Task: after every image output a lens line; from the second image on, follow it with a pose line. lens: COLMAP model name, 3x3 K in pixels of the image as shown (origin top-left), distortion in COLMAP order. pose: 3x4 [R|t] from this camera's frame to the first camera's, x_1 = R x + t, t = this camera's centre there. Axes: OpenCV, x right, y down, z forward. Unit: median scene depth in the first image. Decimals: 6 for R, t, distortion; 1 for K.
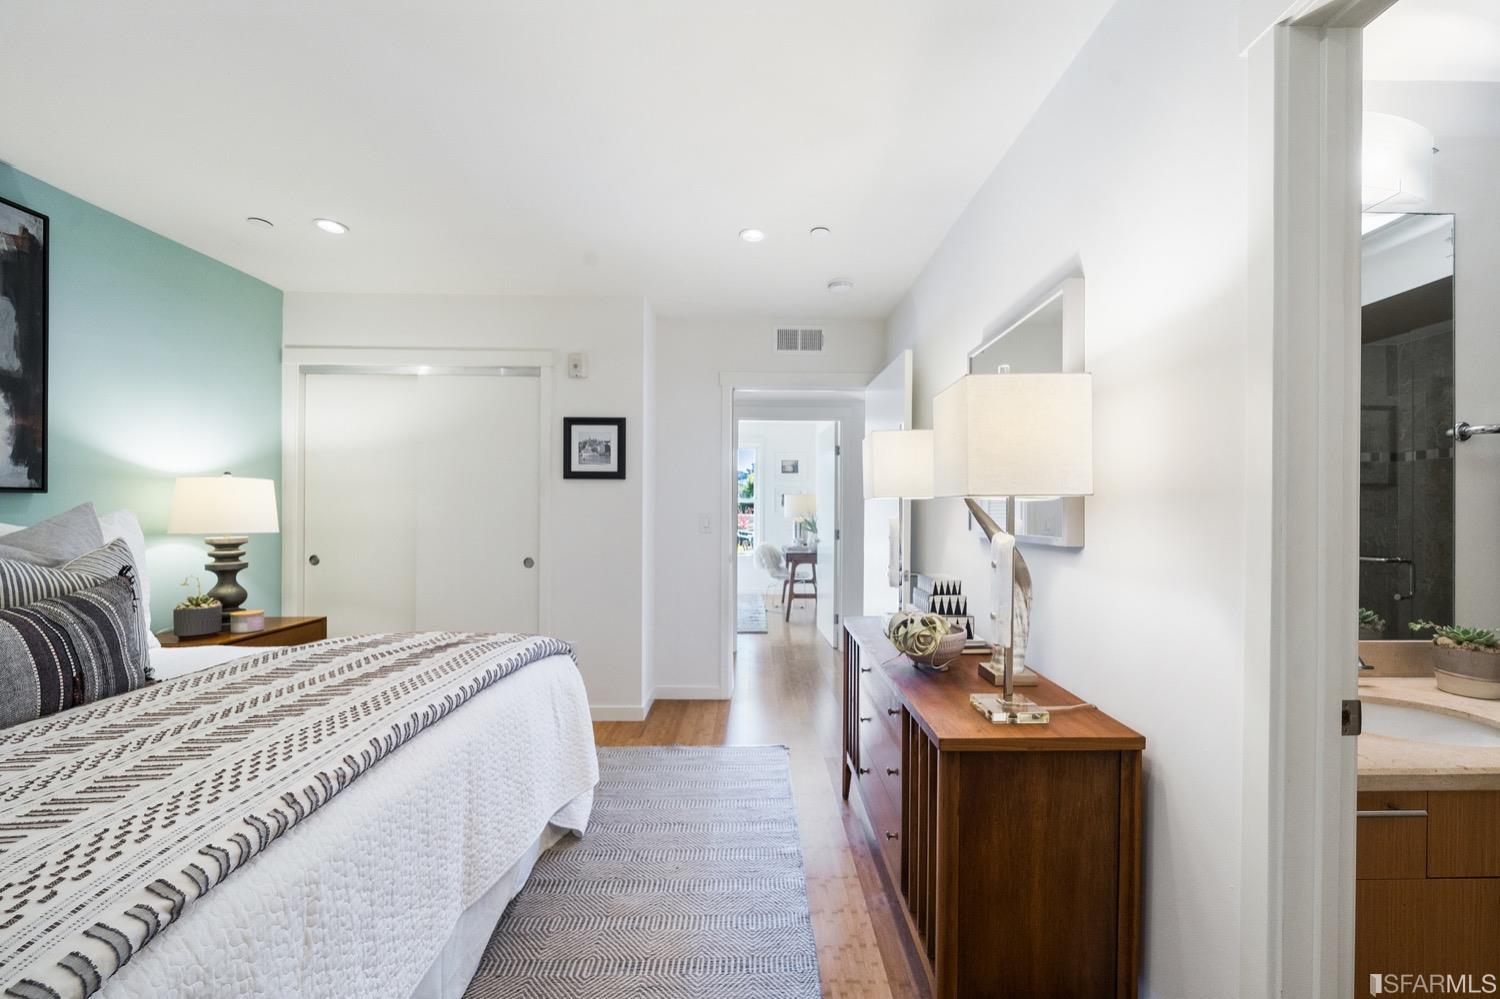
lens RADIAL K [[571.5, 0, 756.7], [0, 571.5, 508.4], [0, 0, 1]] dist [0.000175, 0.000050]
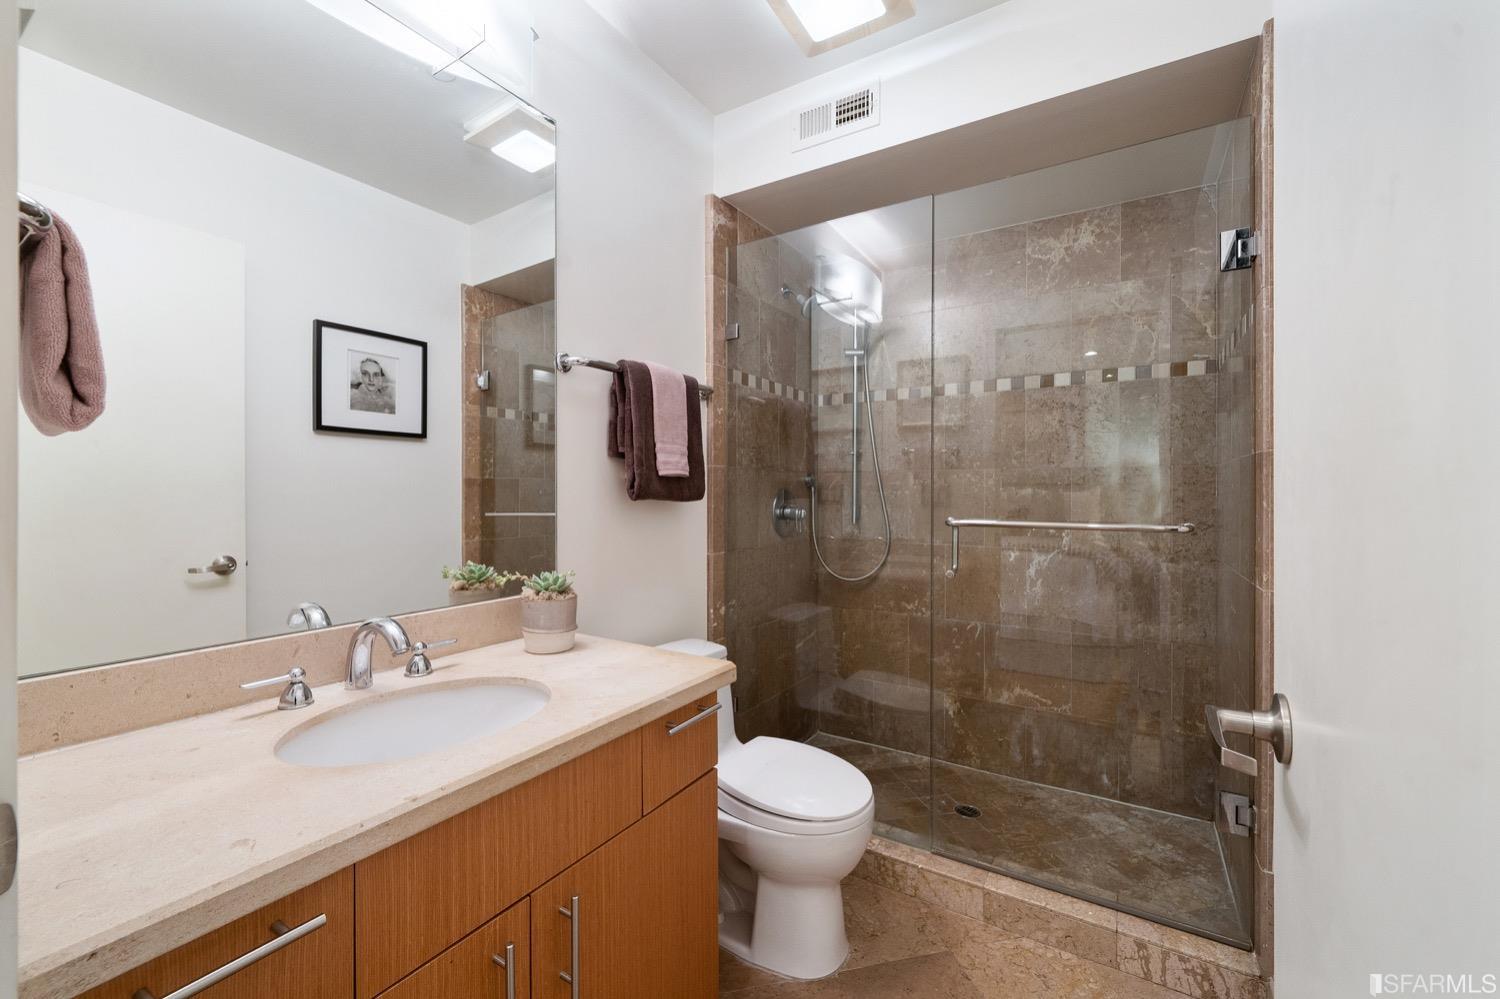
lens RADIAL K [[616.4, 0, 752.1], [0, 616.4, 493.4], [0, 0, 1]] dist [0.000022, -0.000081]
pose [[0.545557, -0.007405, 0.838041, 0.490129], [0.005616, 0.999971, 0.005180, 0.064474], [-0.838055, 0.001880, 0.545582, 0.176620]]
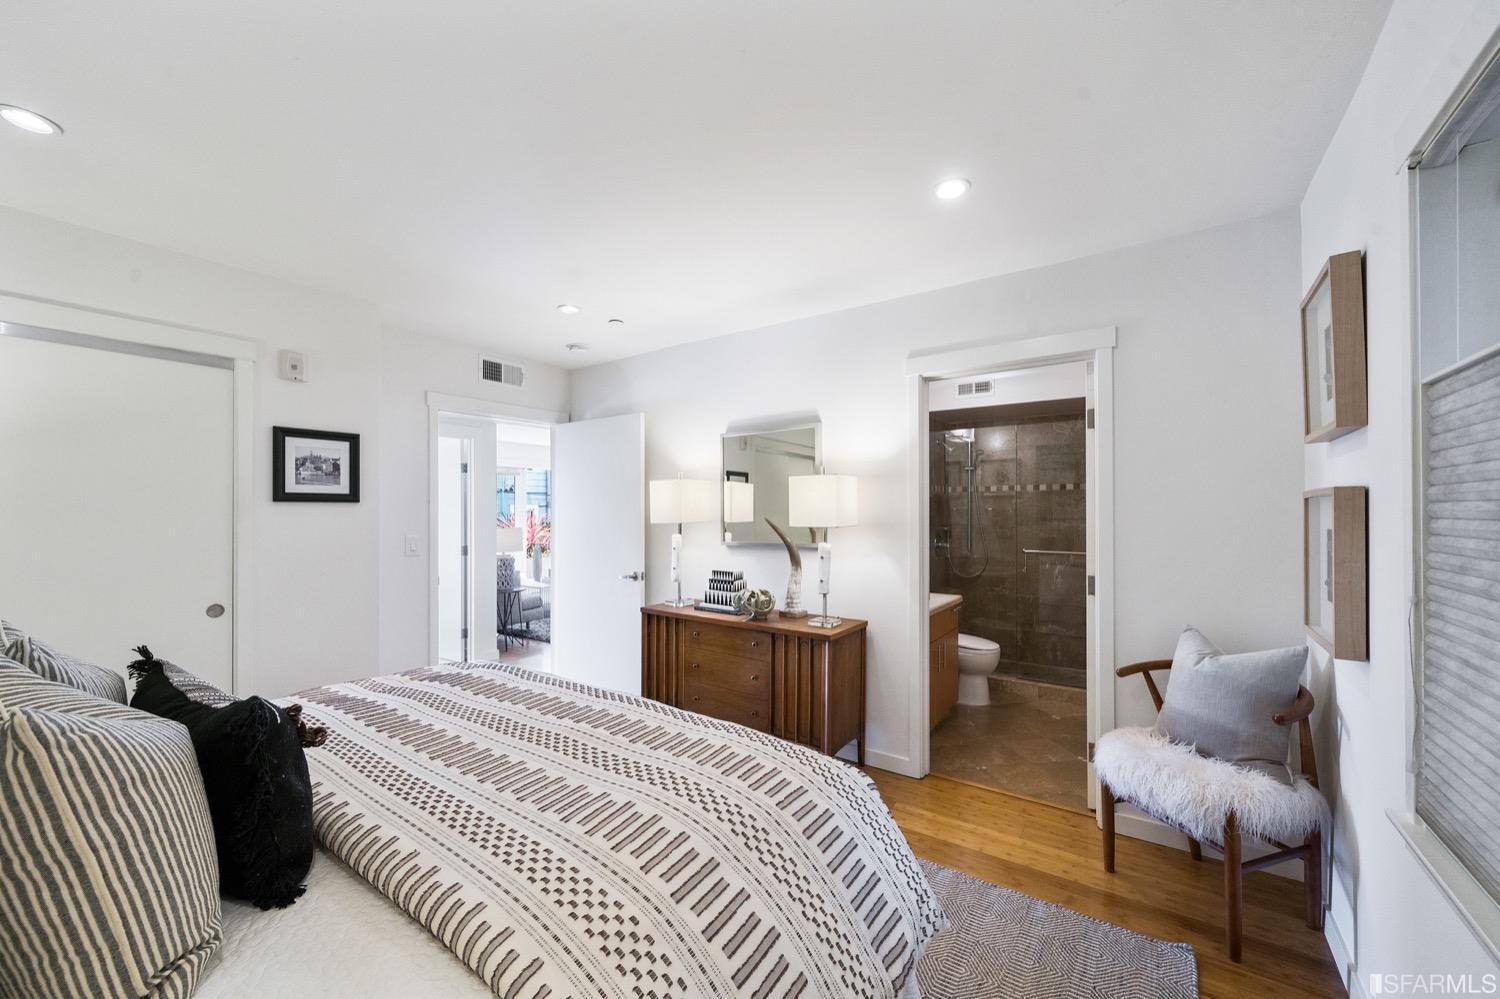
lens RADIAL K [[571.5, 0, 756.7], [0, 571.5, 508.4], [0, 0, 1]] dist [0.000175, 0.000050]
pose [[0.595280, -0.002210, 0.803515, -1.072246], [0.008113, 0.999962, -0.003260, -0.062115], [-0.803477, 0.008460, 0.595275, -0.074769]]
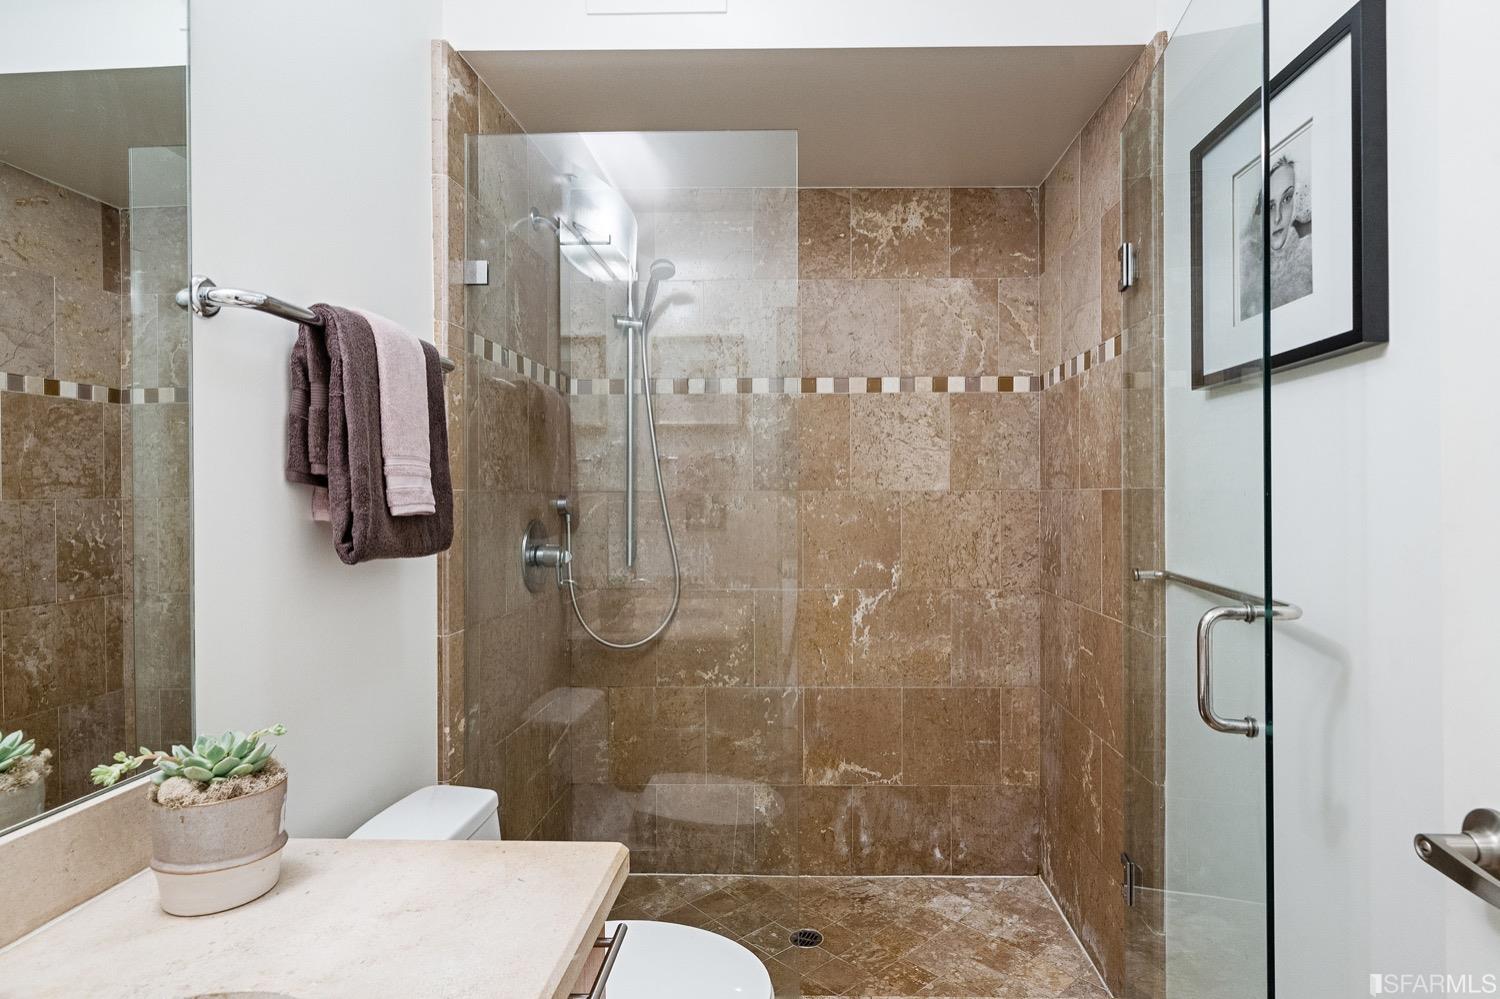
lens RADIAL K [[799.1, 0, 807.5], [0, 799.1, 496.8], [0, 0, 1]] dist [0.001503, 0.001286]
pose [[0.035969, -0.007093, 0.999328, 0.526120], [0.006022, 0.999958, 0.006880, 0.022316], [-0.999335, 0.005770, 0.036010, 0.426760]]
